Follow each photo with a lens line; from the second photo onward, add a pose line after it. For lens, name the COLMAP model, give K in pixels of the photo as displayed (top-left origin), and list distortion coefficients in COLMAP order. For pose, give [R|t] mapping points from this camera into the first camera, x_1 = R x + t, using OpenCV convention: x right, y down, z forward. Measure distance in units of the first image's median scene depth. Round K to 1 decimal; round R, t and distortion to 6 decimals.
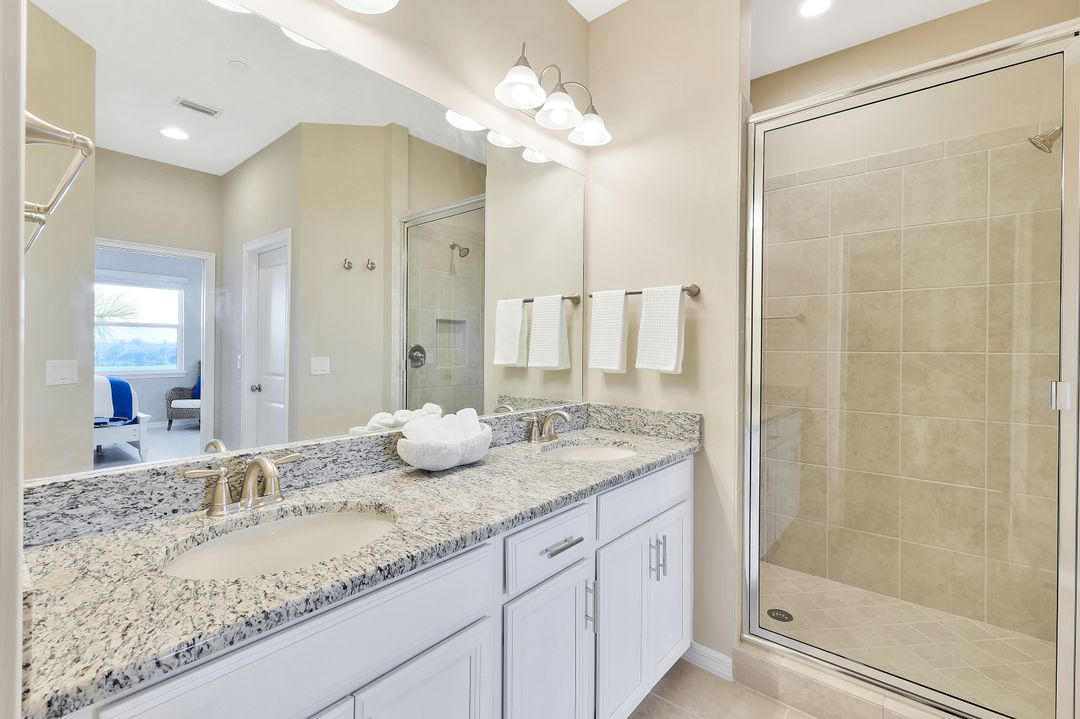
lens RADIAL K [[475.0, 0, 540.6], [0, 475.0, 351.4], [0, 0, 1]] dist [0.003770, 0.000443]
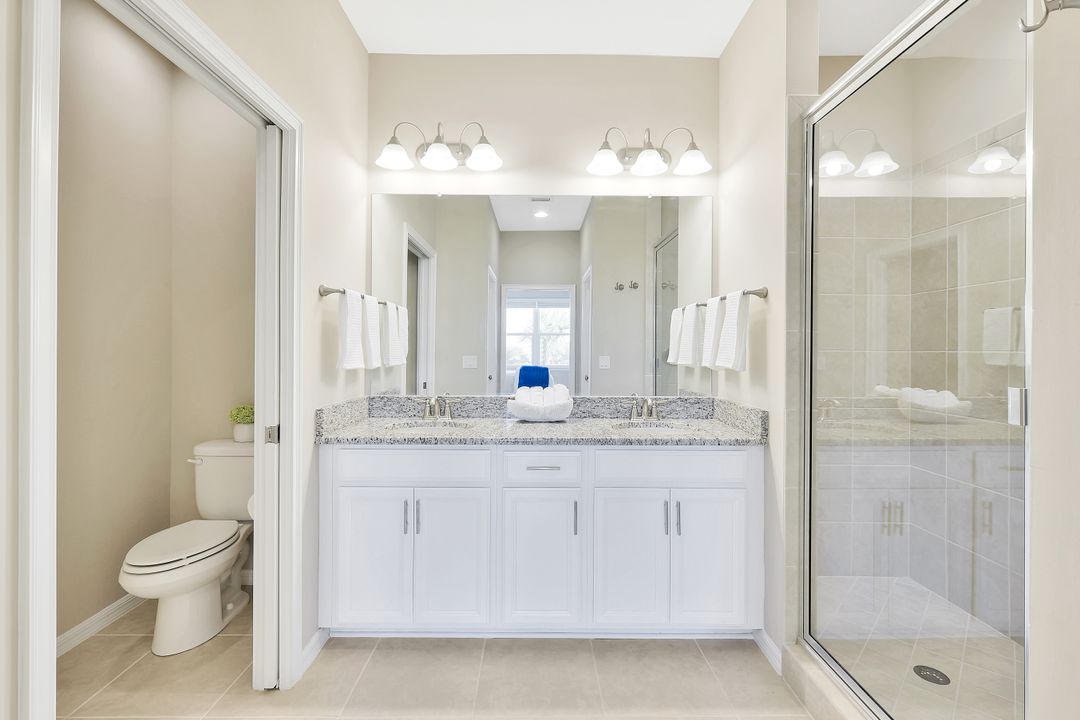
lens RADIAL K [[475.0, 0, 540.6], [0, 475.0, 351.9], [0, 0, 1]] dist [0.003770, 0.000443]
pose [[0.649191, 0.000452, -0.760625, 0.882949], [-0.003803, 0.999989, -0.002651, 0.008135], [0.760616, 0.004614, 0.649186, -0.052413]]
